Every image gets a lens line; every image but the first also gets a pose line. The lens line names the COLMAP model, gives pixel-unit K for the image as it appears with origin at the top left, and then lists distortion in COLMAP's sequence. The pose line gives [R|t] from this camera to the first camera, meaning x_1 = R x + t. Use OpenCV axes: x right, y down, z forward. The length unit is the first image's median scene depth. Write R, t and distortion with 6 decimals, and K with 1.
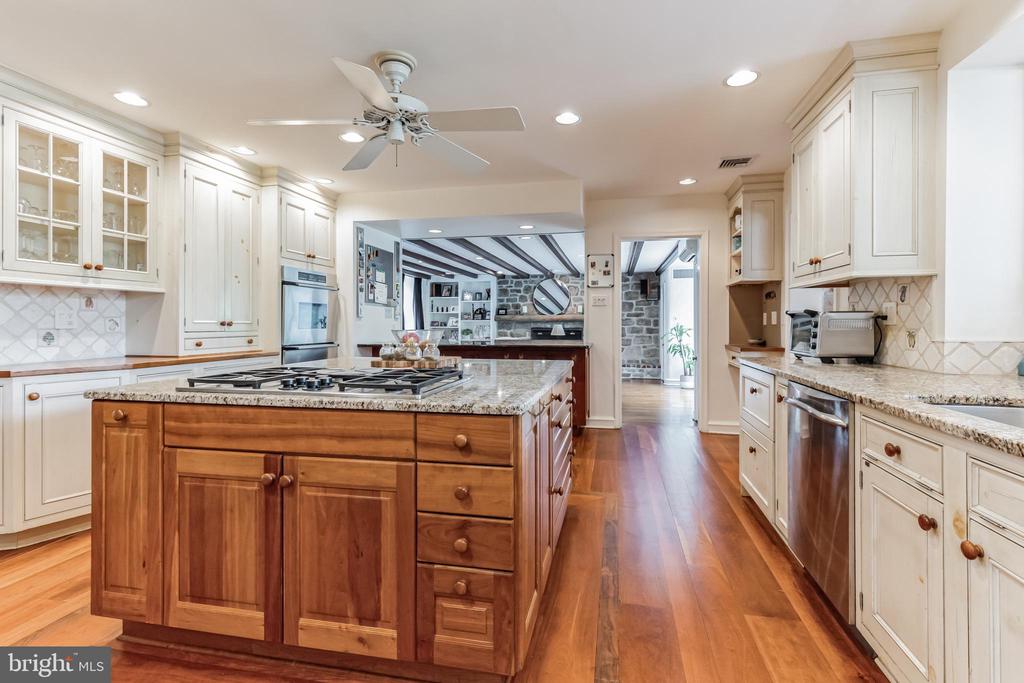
lens RADIAL K [[474.6, 0, 520.4], [0, 474.6, 325.5], [0, 0, 1]] dist [0.015472, -0.000008]
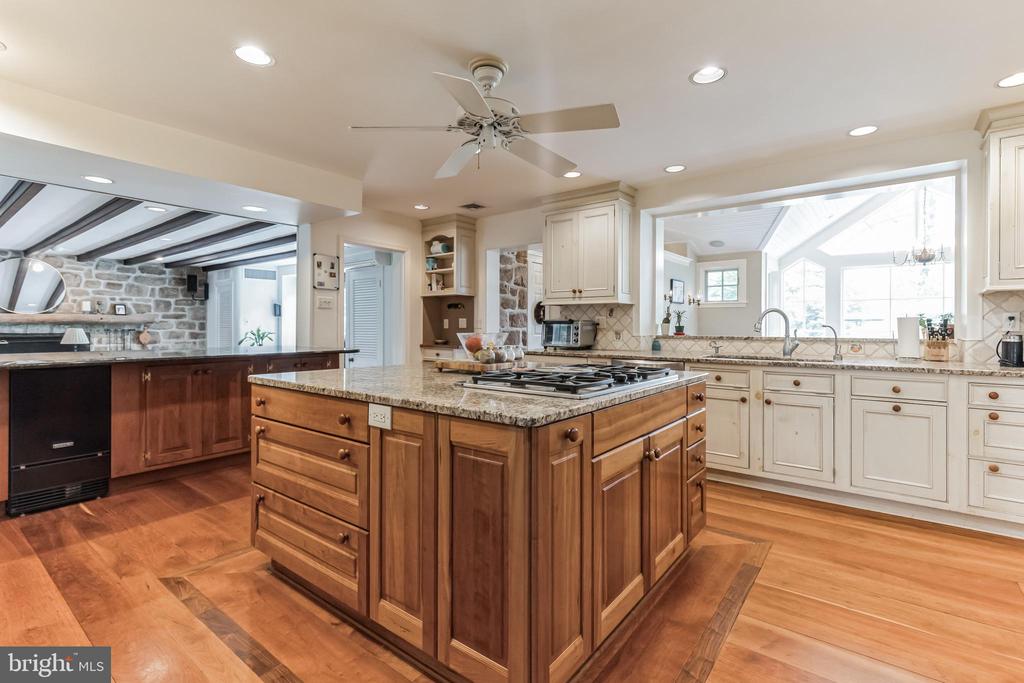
lens RADIAL K [[474.6, 0, 520.4], [0, 474.6, 325.5], [0, 0, 1]] dist [0.015472, -0.000008]
pose [[0.440771, 0.004192, 0.897610, -1.218377], [0.002461, 0.999980, -0.005878, -0.002008], [-0.897616, 0.004800, 0.440752, 0.531384]]
